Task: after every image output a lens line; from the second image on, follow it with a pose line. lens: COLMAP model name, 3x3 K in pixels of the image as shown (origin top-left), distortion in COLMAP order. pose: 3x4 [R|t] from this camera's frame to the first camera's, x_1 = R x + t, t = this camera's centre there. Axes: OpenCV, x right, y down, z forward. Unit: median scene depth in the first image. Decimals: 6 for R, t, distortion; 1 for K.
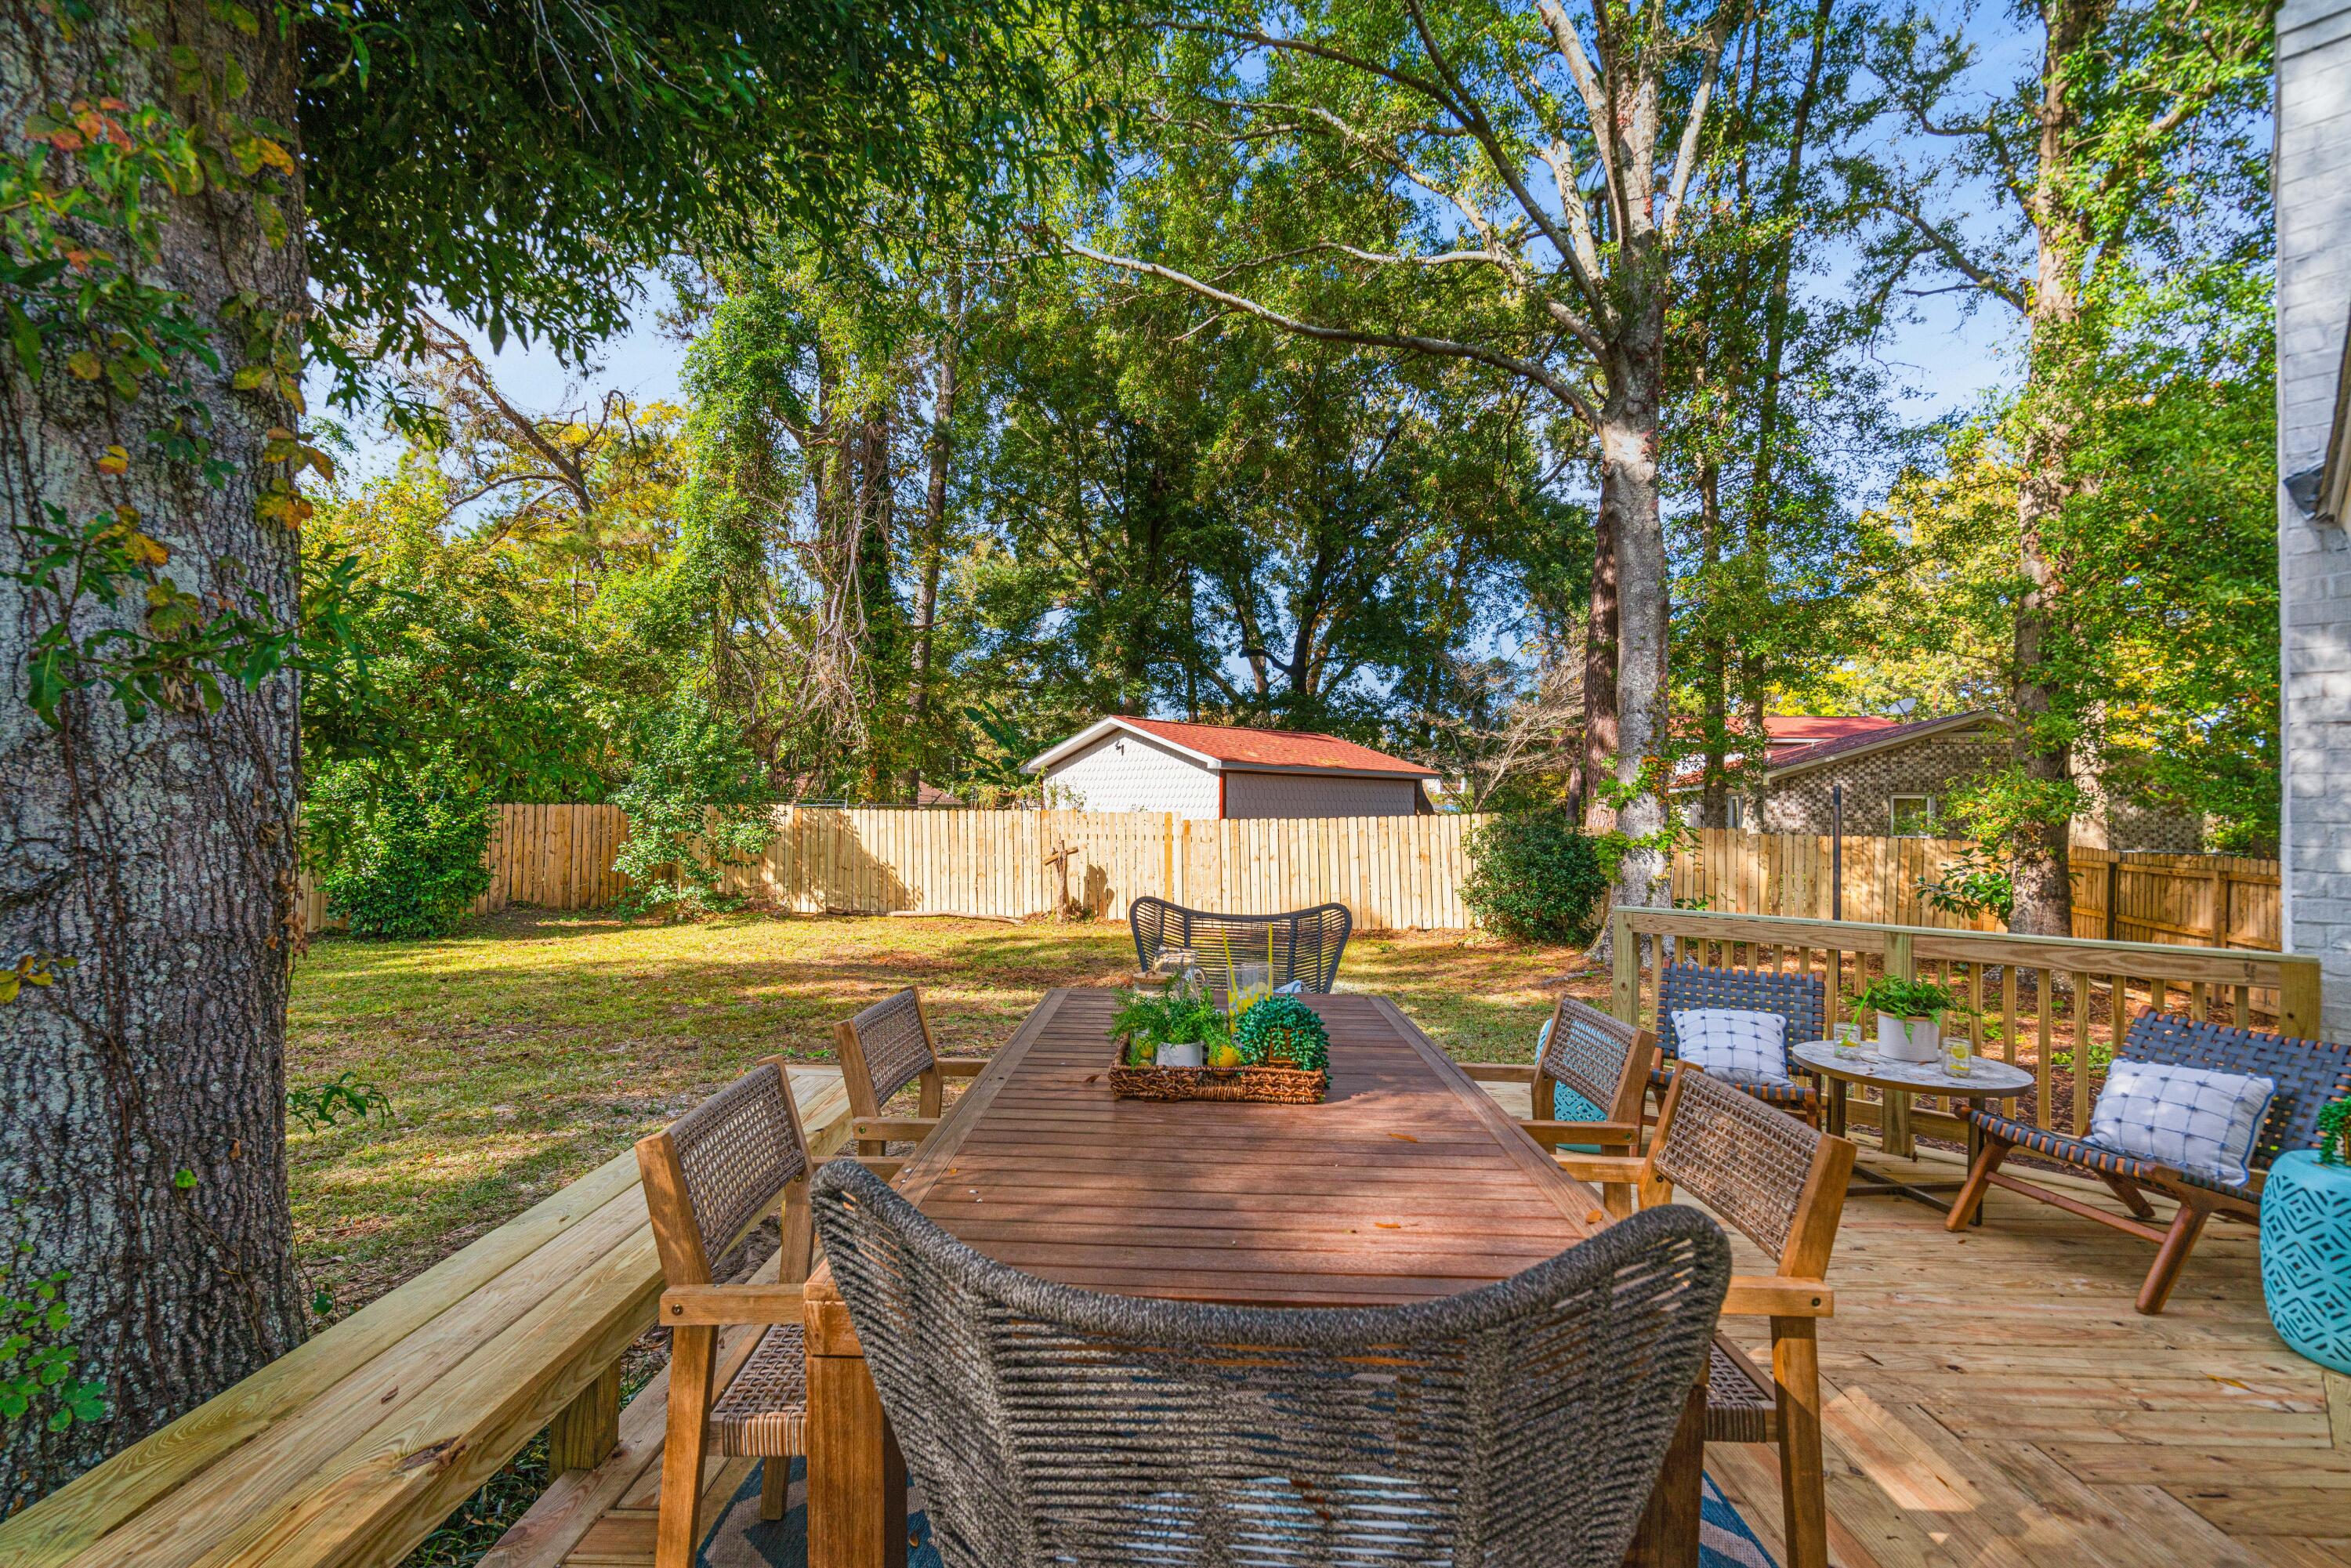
lens RADIAL K [[1060.0, 0, 1175.5], [0, 1060.0, 784.0], [0, 0, 1]] dist [-0.005243, 0.000244]
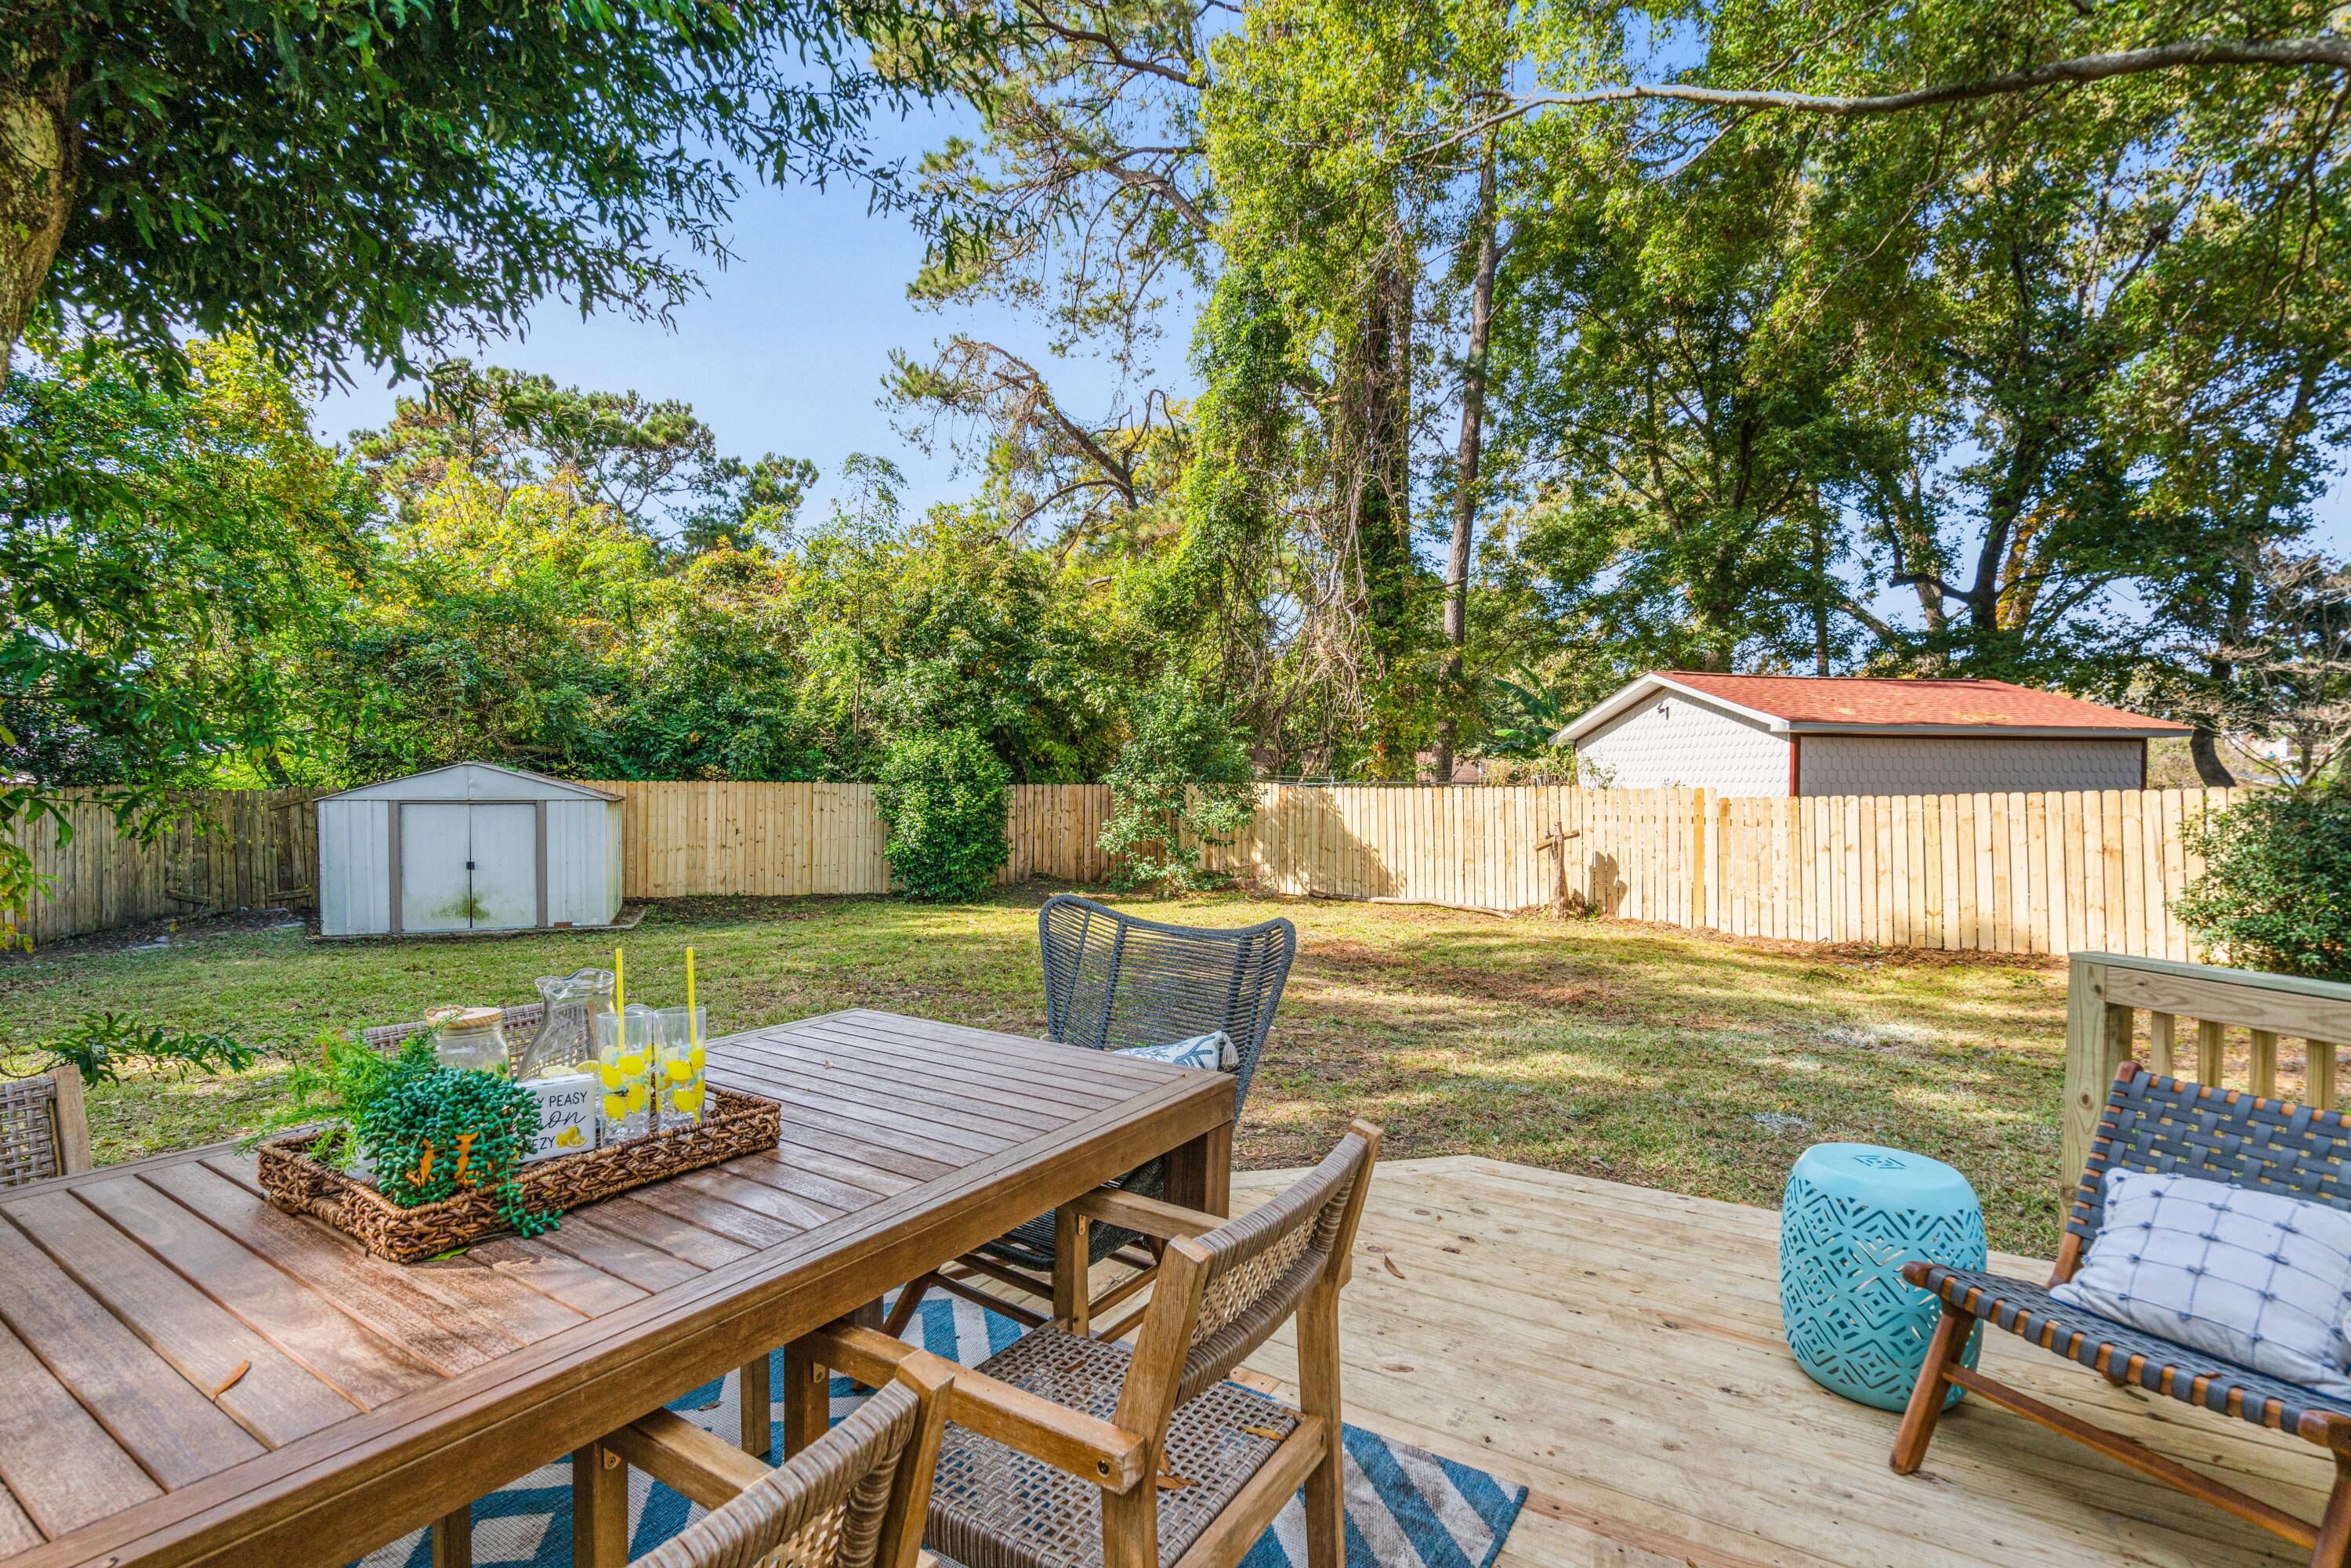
lens RADIAL K [[1115.1, 0, 1169.0], [0, 1115.1, 805.1], [0, 0, 1]] dist [0.000893, 0.000482]
pose [[0.853009, 0.001538, -0.521894, 0.077665], [0.018512, 0.999277, 0.033203, 0.003489], [0.521568, -0.037984, 0.852364, 0.068423]]
